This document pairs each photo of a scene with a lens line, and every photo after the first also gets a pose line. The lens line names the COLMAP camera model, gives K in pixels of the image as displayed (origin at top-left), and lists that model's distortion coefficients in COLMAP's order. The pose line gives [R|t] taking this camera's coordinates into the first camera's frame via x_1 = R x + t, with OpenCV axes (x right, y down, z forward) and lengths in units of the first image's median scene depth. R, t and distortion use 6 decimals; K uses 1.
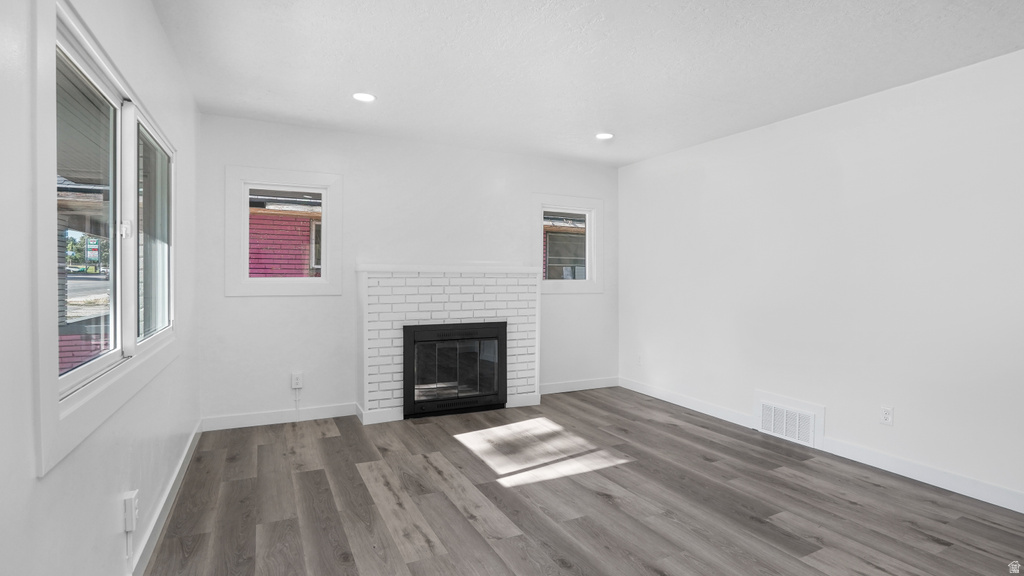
lens RADIAL K [[488.7, 0, 519.0], [0, 488.7, 282.0], [0, 0, 1]] dist [-0.009250, 0.002718]
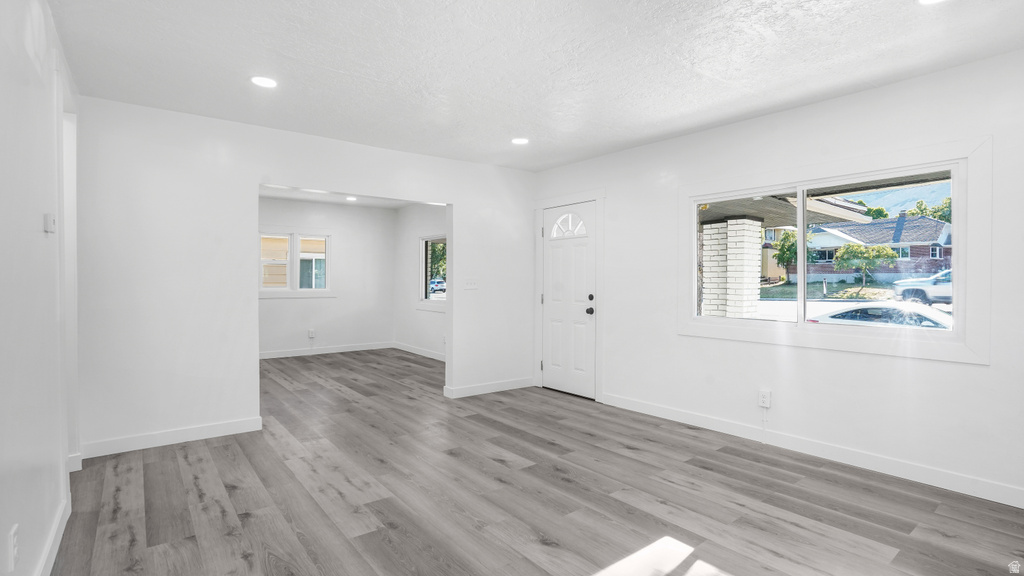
lens RADIAL K [[488.7, 0, 515.8], [0, 488.7, 287.1], [0, 0, 1]] dist [-0.009250, 0.002718]
pose [[-0.982304, -0.011952, -0.186914, 0.429675], [-0.015850, 0.999687, 0.019378, -0.013573], [0.186624, 0.021998, -0.982185, 1.969973]]
